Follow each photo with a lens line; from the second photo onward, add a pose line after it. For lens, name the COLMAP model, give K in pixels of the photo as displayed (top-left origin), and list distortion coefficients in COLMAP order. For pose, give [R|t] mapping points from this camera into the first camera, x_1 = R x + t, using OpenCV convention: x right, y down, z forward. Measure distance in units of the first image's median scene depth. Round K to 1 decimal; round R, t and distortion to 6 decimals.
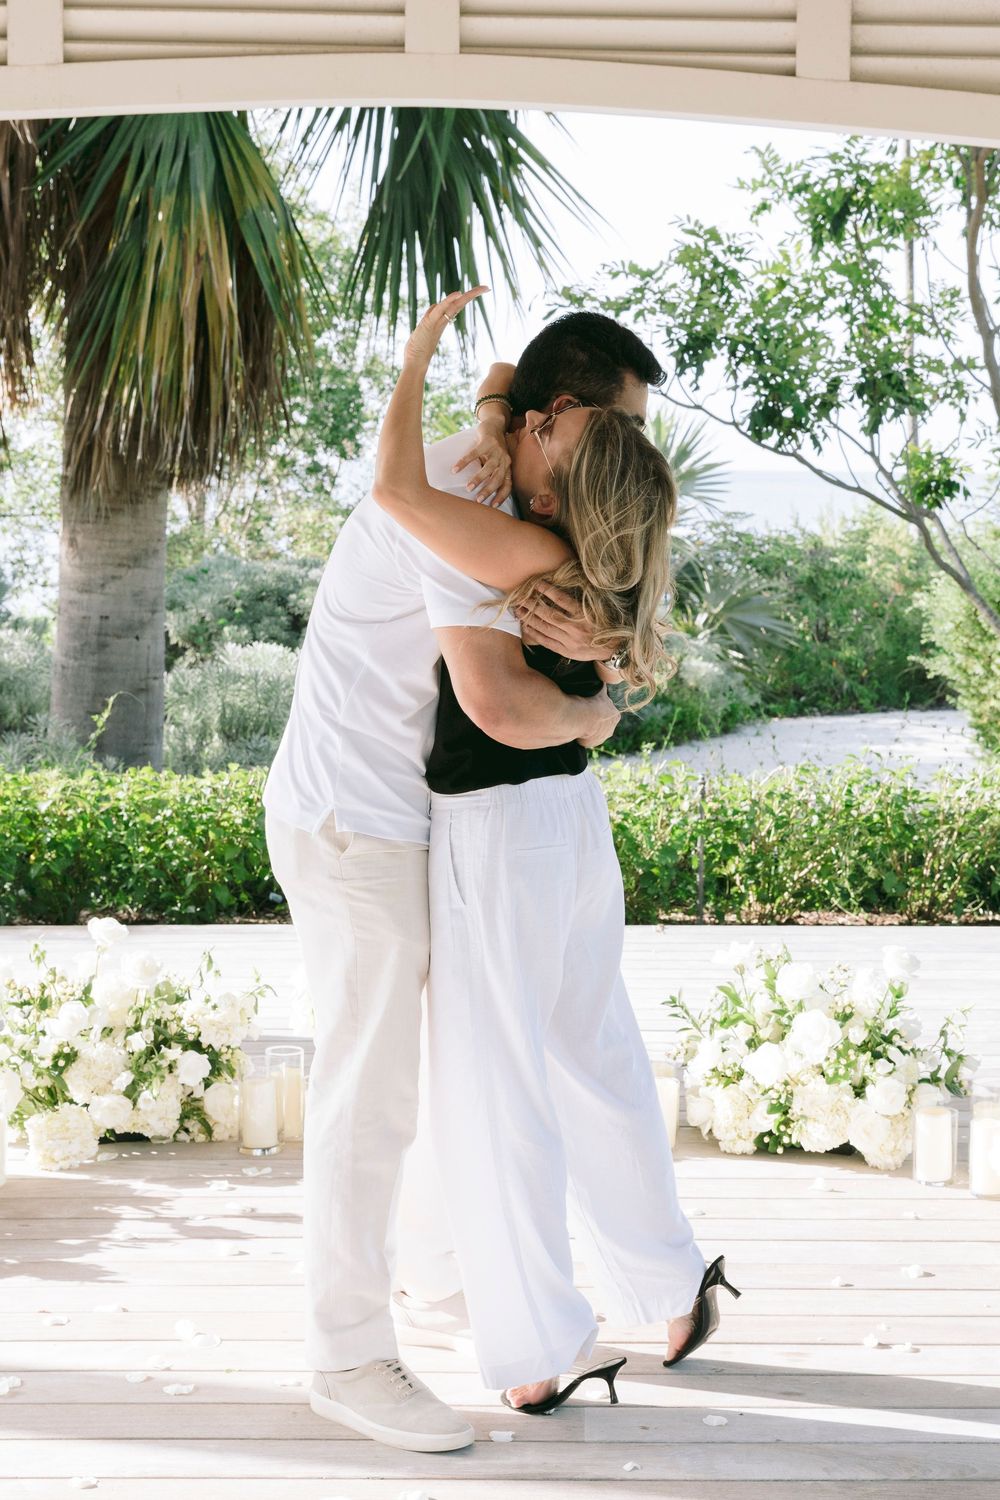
lens RADIAL K [[2729.7, 0, 630.2], [0, 2729.7, 697.2], [0, 0, 1]] dist [0.007773, 0.000000]
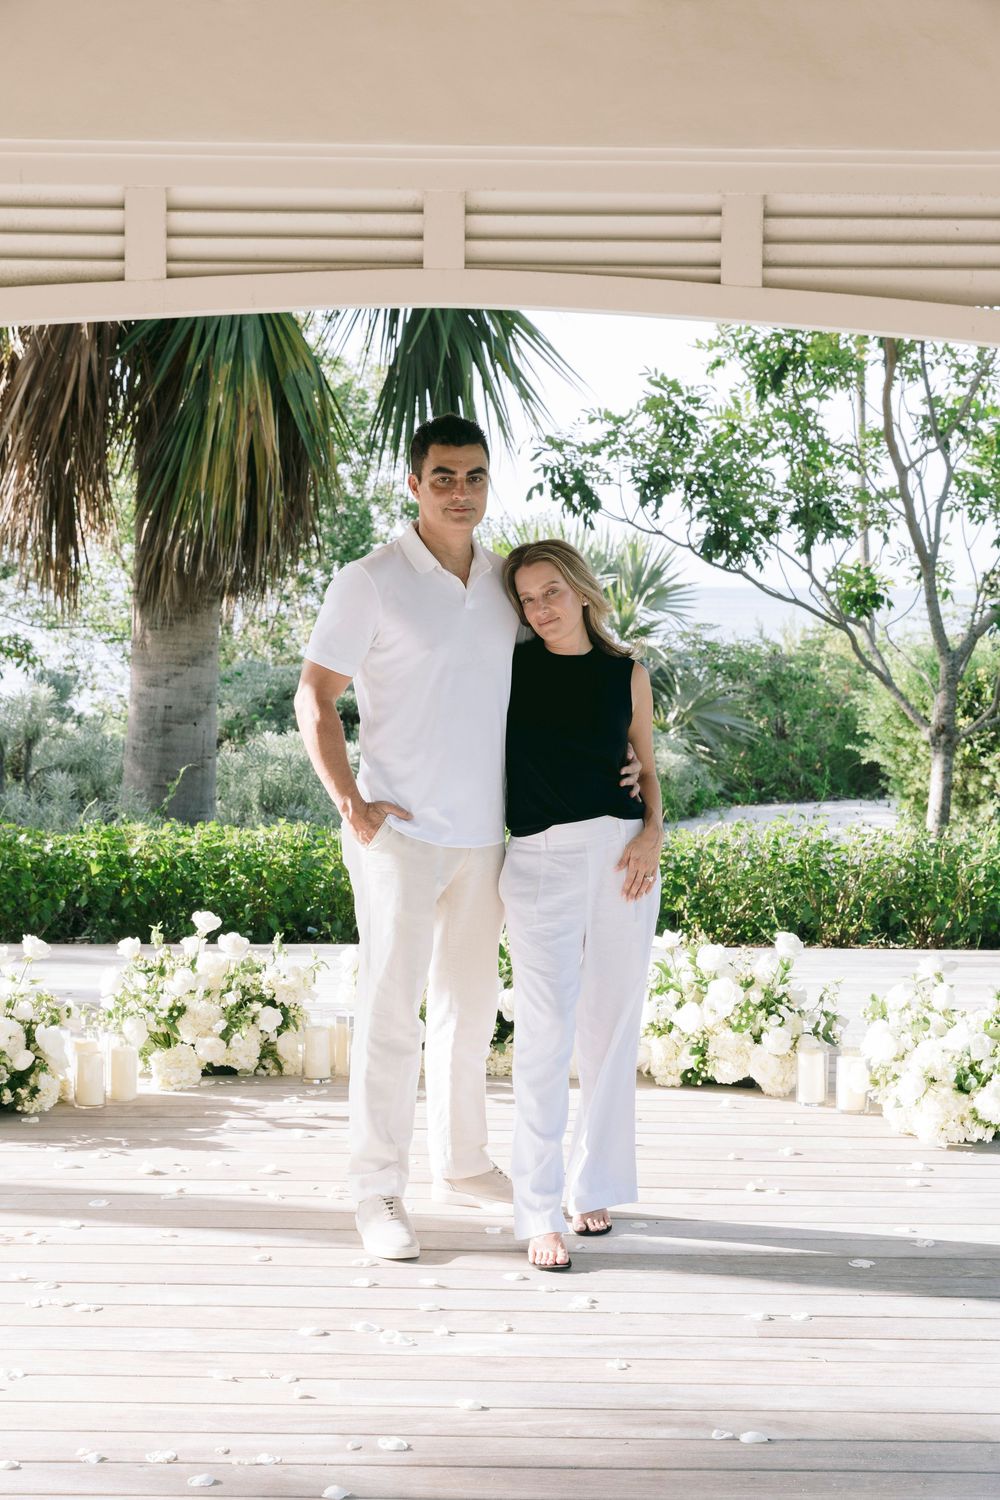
lens RADIAL K [[2684.0, 0, 504.4], [0, 2684.0, 745.9], [0, 0, 1]] dist [0.008346, 0.000000]
pose [[0.999030, 0.000940, -0.044019, 0.009615], [-0.002006, 0.999705, -0.024185, 0.017894], [0.043983, 0.024250, 0.998738, -0.197926]]
